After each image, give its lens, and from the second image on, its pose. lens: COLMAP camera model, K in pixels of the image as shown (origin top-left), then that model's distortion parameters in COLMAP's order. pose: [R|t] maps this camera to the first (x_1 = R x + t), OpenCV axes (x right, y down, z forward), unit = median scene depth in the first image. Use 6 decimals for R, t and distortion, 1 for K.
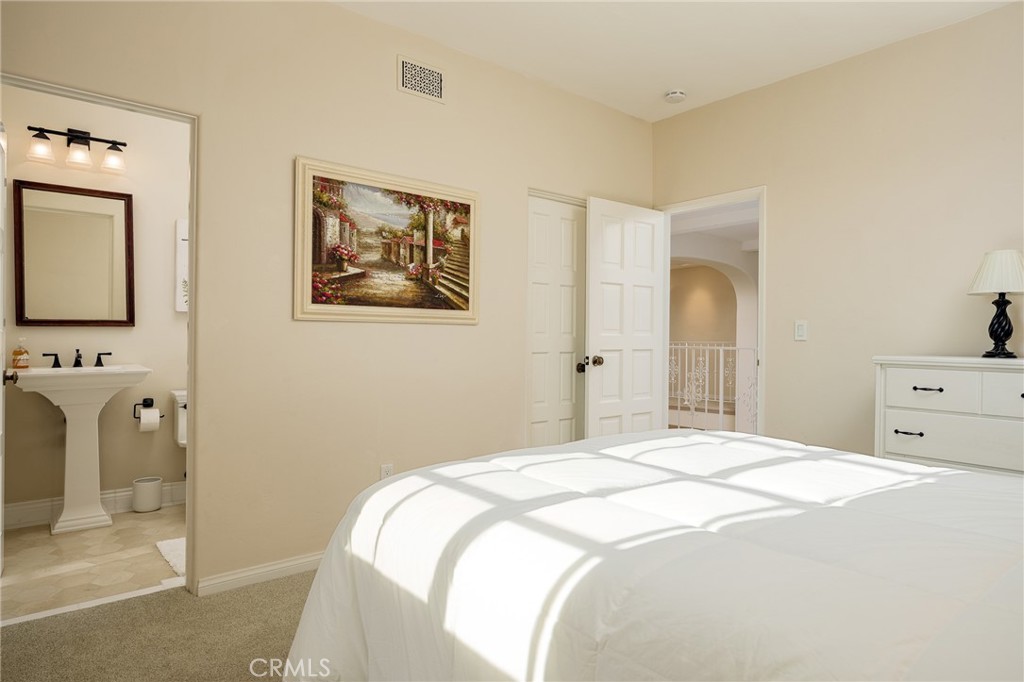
lens RADIAL K [[602.6, 0, 513.6], [0, 602.6, 347.7], [0, 0, 1]] dist [0.002412, 0.000691]
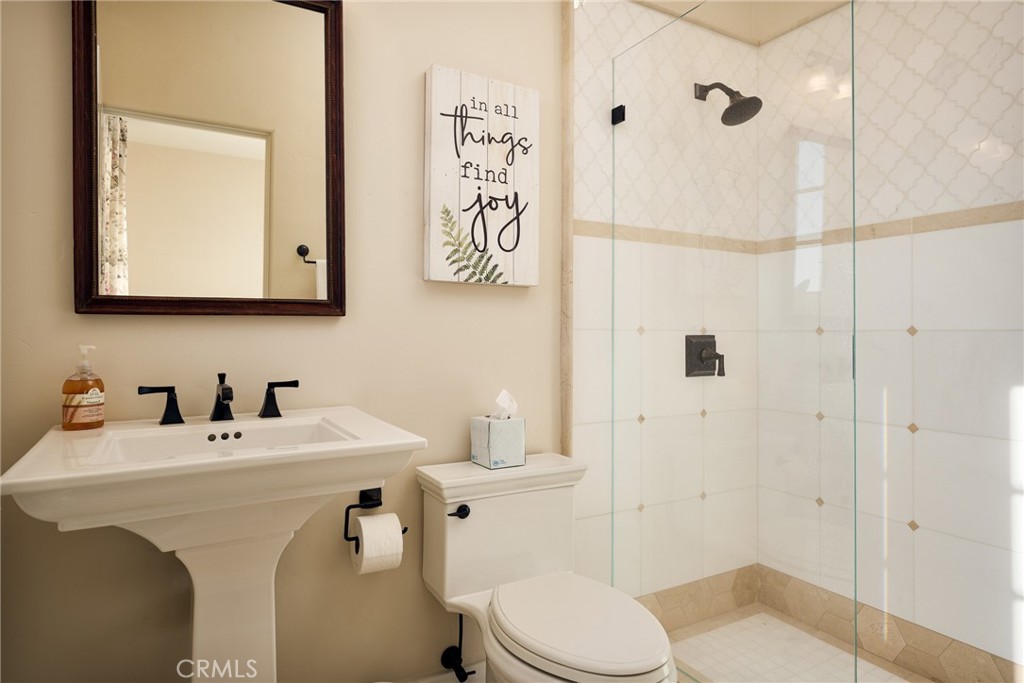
lens RADIAL K [[602.6, 0, 510.6], [0, 602.6, 332.9], [0, 0, 1]] dist [0.002412, 0.000691]
pose [[0.990025, -0.002020, -0.140877, -0.483901], [-0.000336, 0.999861, -0.016694, -0.017174], [0.140892, 0.016575, 0.989886, 0.642239]]
